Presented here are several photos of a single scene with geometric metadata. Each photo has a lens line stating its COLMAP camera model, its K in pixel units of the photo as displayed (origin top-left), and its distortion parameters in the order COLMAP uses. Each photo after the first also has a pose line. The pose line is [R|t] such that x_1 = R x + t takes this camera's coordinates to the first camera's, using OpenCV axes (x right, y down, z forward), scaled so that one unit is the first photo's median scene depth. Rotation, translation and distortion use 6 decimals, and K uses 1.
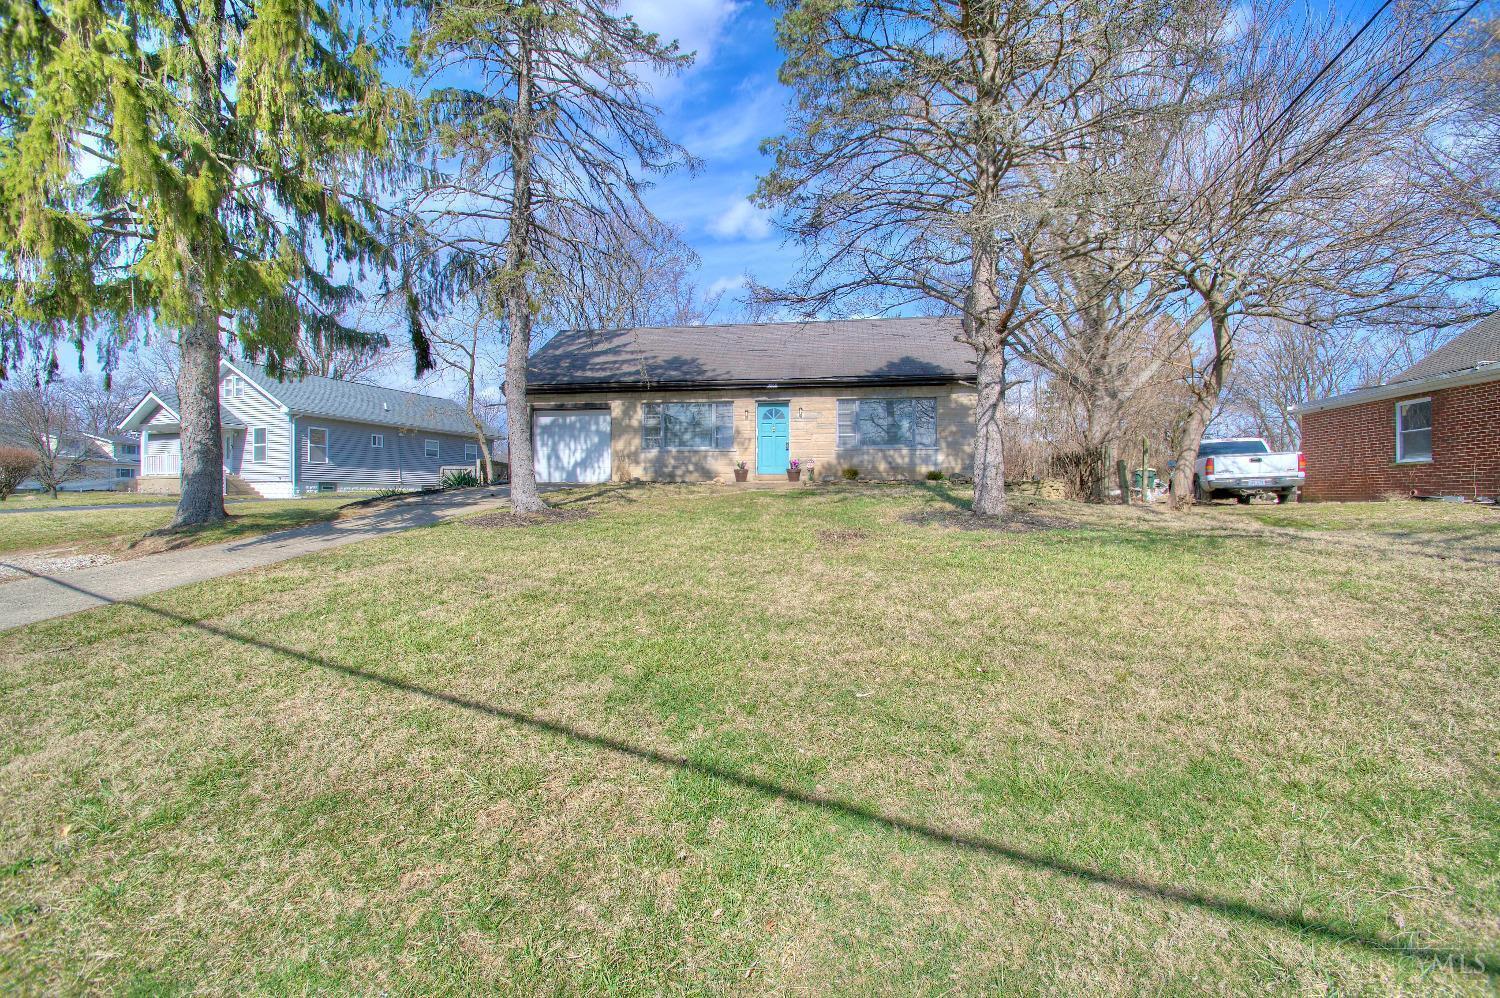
lens RADIAL K [[653.7, 0, 748.9], [0, 653.7, 488.3], [0, 0, 1]] dist [0.004607, -0.000174]
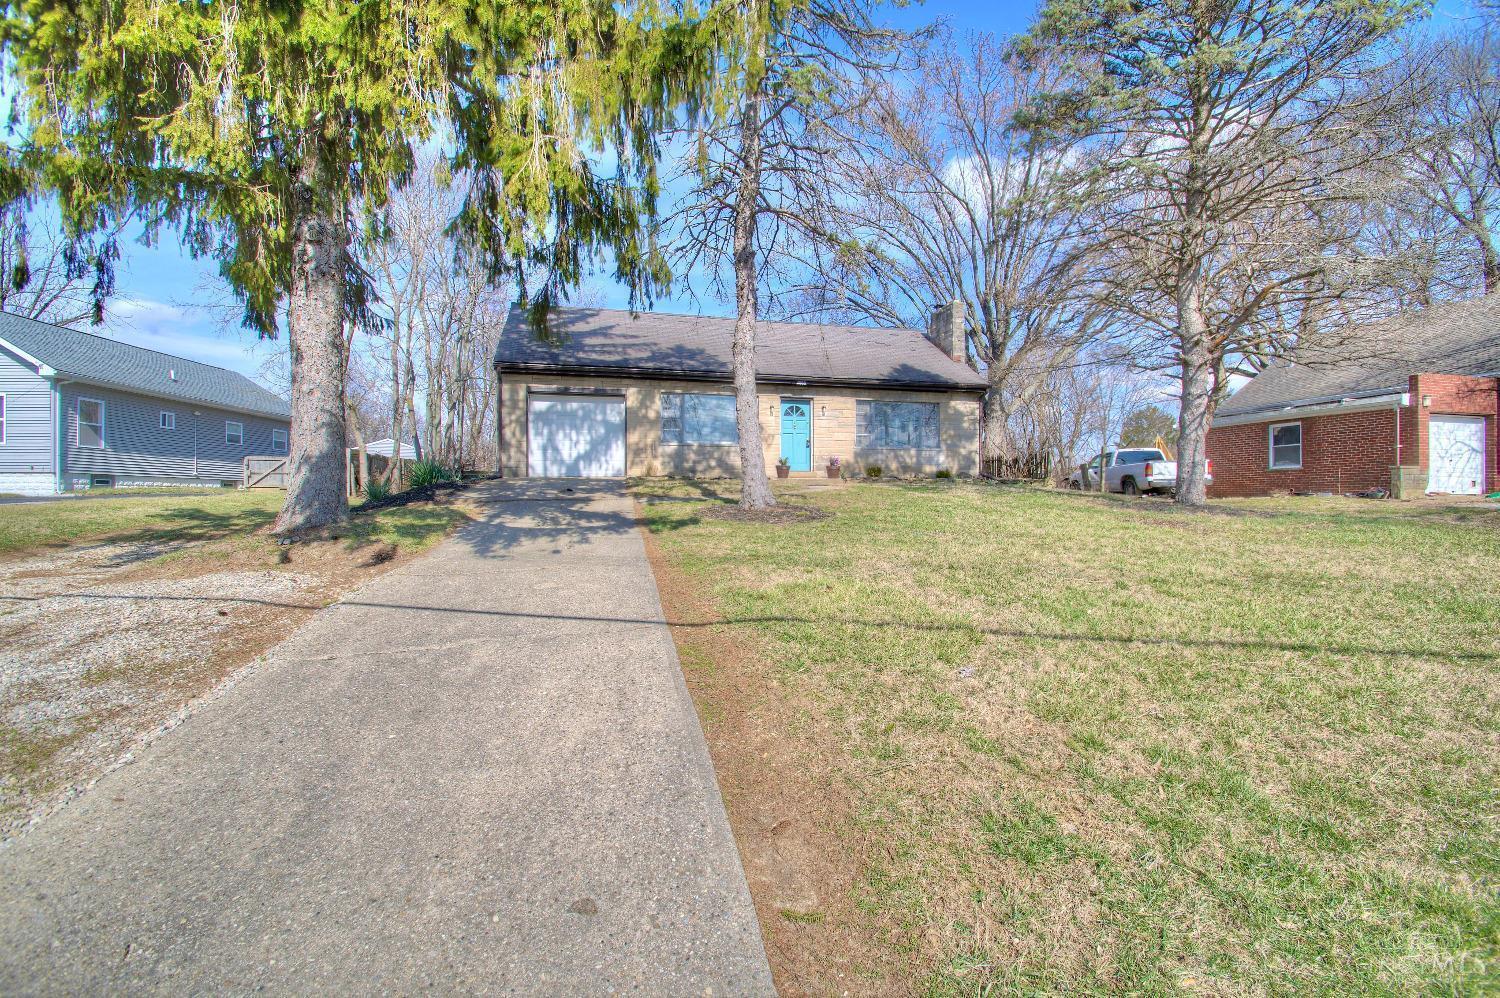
lens RADIAL K [[653.7, 0, 749.1], [0, 653.7, 505.3], [0, 0, 1]] dist [0.004607, -0.000174]
pose [[0.930728, -0.004263, 0.365688, -0.385302], [-0.004338, 0.999733, 0.022694, 0.007900], [-0.365687, -0.022708, 0.930461, 0.086599]]
